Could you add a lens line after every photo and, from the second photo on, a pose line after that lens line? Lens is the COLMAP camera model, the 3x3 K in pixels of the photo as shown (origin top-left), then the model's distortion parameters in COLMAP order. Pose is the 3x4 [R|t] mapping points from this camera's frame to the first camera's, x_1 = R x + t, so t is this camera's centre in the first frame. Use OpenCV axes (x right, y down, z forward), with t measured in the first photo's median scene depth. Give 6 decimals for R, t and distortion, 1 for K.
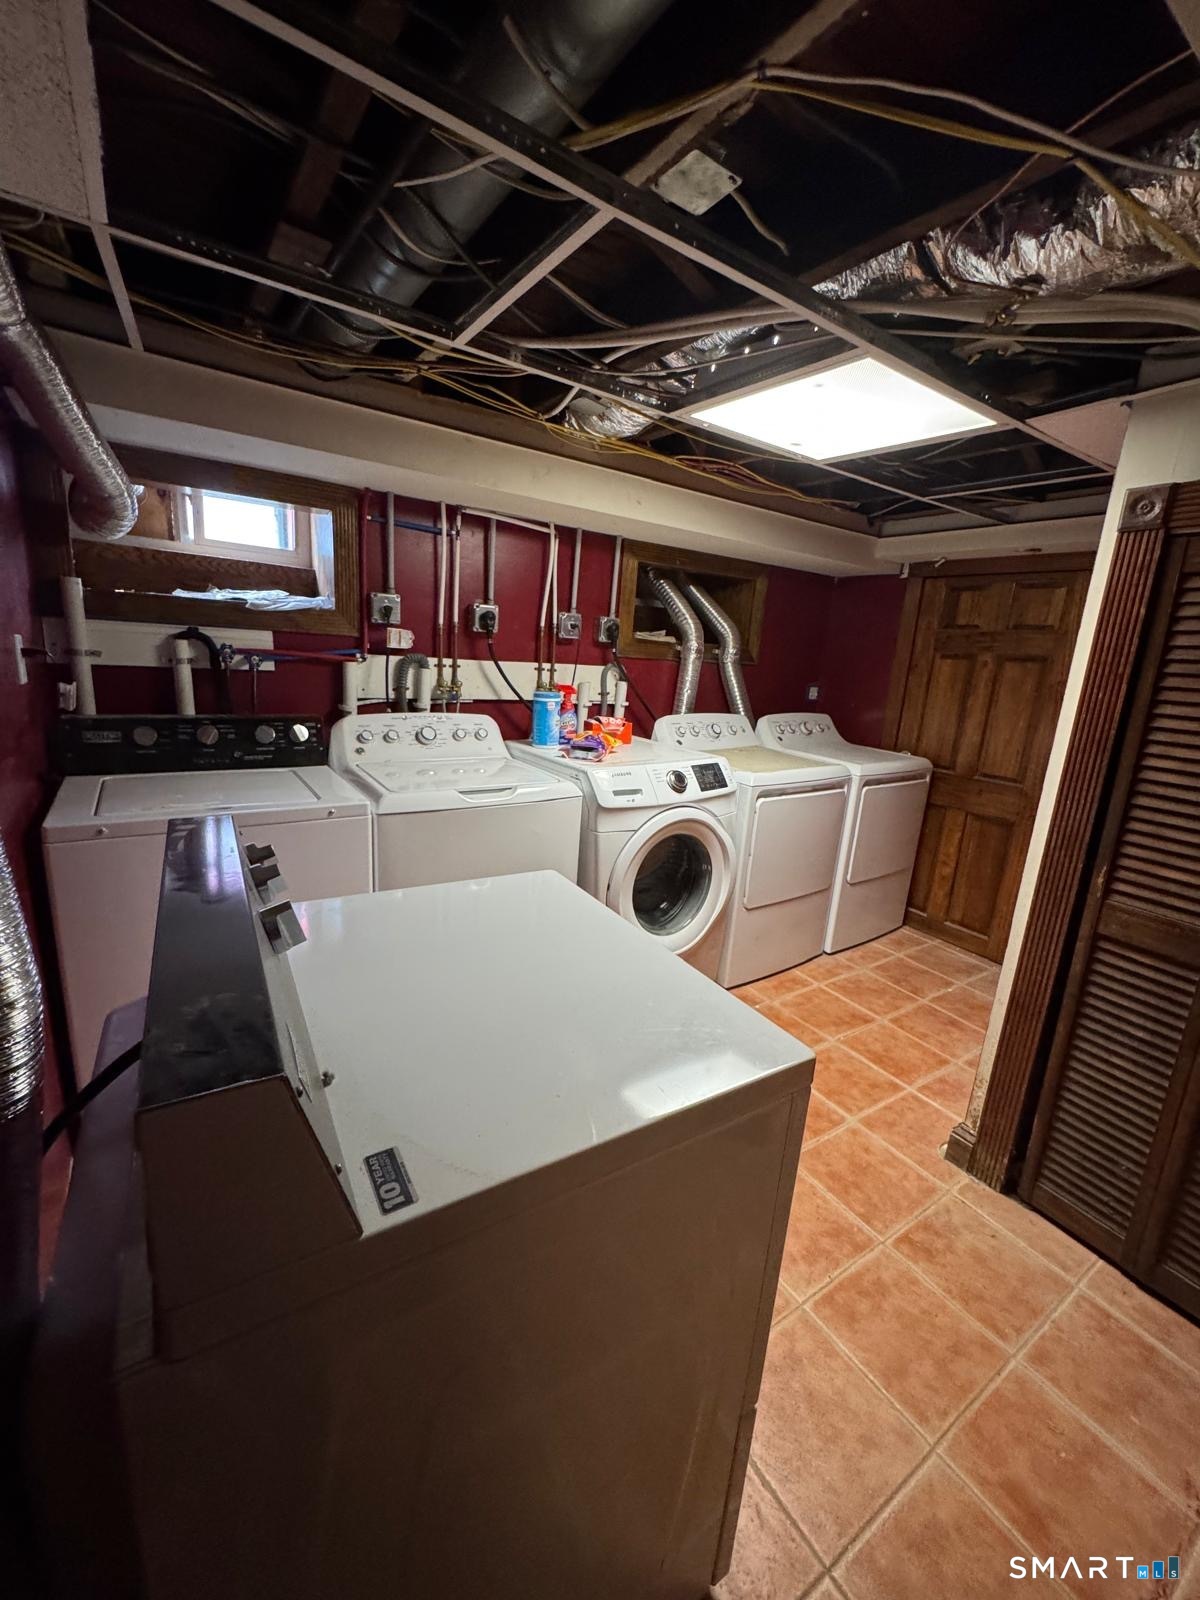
lens RADIAL K [[643.0, 0, 605.1], [0, 643.0, 802.7], [0, 0, 1]] dist [-0.001470, -0.000302]
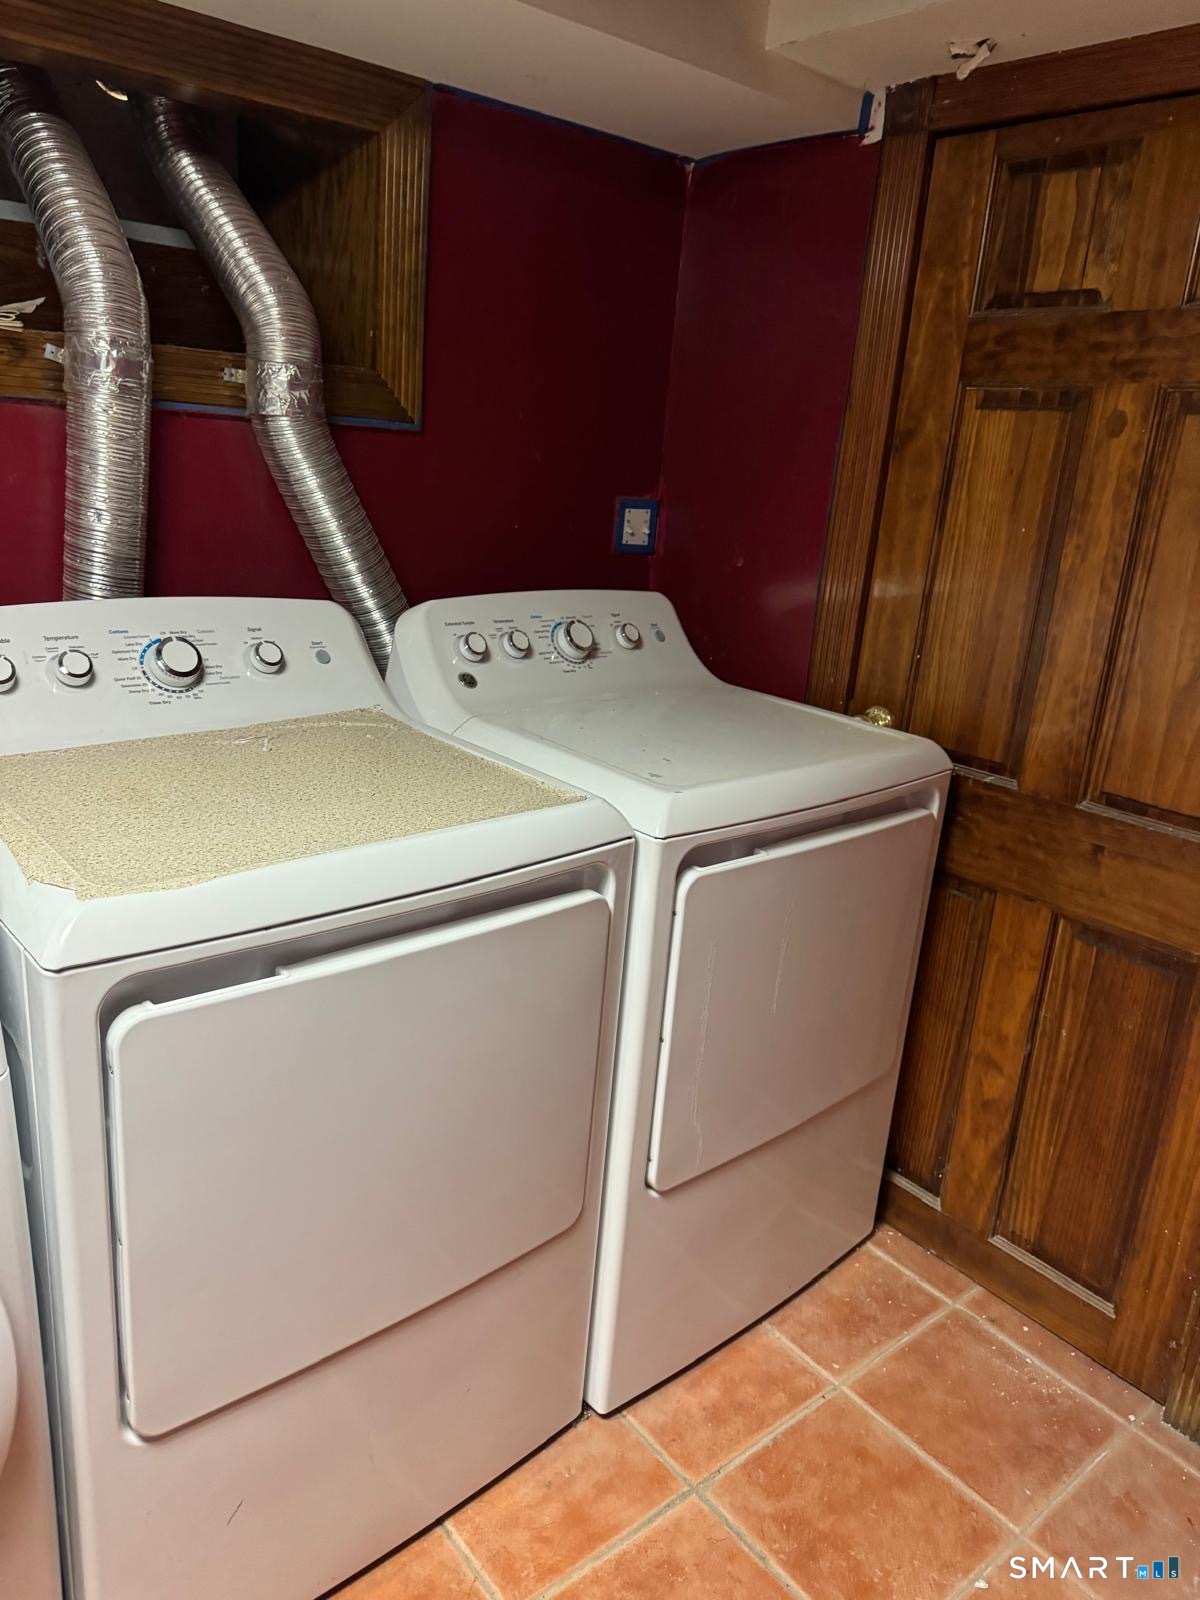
lens RADIAL K [[1142.7, 0, 600.0], [0, 1142.7, 800.0], [0, 0, 1]] dist [0.069404, -0.113169]
pose [[0.994757, -0.023259, 0.099591, 0.284871], [0.016407, 0.997476, 0.069076, -0.080739], [-0.100946, -0.067080, 0.992628, 0.464543]]
